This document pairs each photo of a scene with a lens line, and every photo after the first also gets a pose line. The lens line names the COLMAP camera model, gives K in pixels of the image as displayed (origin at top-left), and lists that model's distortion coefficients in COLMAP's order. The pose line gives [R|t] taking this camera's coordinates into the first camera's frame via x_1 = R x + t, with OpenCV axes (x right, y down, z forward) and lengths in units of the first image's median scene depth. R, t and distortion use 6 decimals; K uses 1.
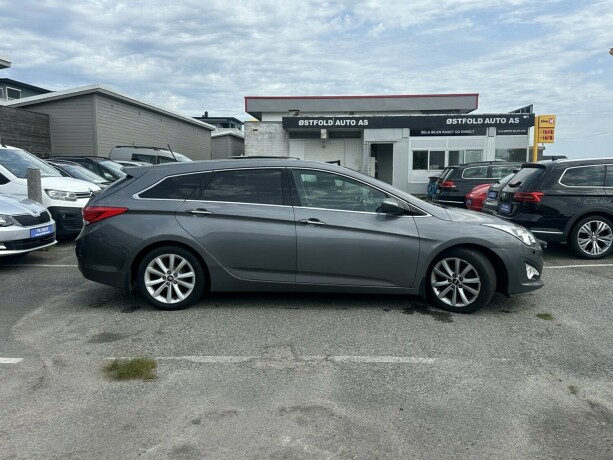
lens RADIAL K [[537.7, 0, 310.0], [0, 537.7, 231.3], [0, 0, 1]] dist [0.093365, -0.150007]
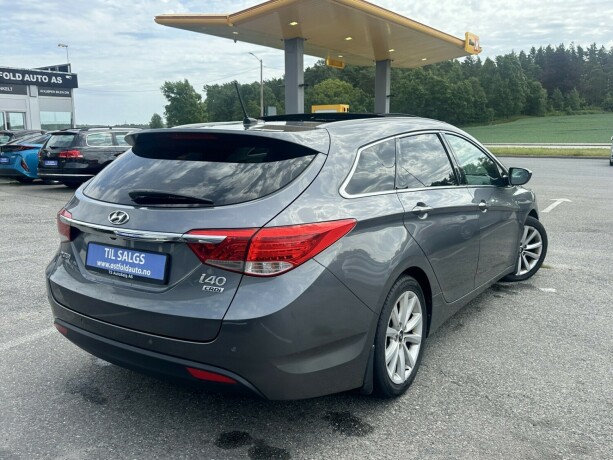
lens RADIAL K [[537.7, 0, 304.9], [0, 537.7, 233.4], [0, 0, 1]] dist [0.093365, -0.150007]
pose [[0.536915, -0.148527, 0.830459, -0.733044], [0.095968, 0.988743, 0.114790, -0.085433], [-0.838160, 0.018065, 0.545125, 0.766923]]
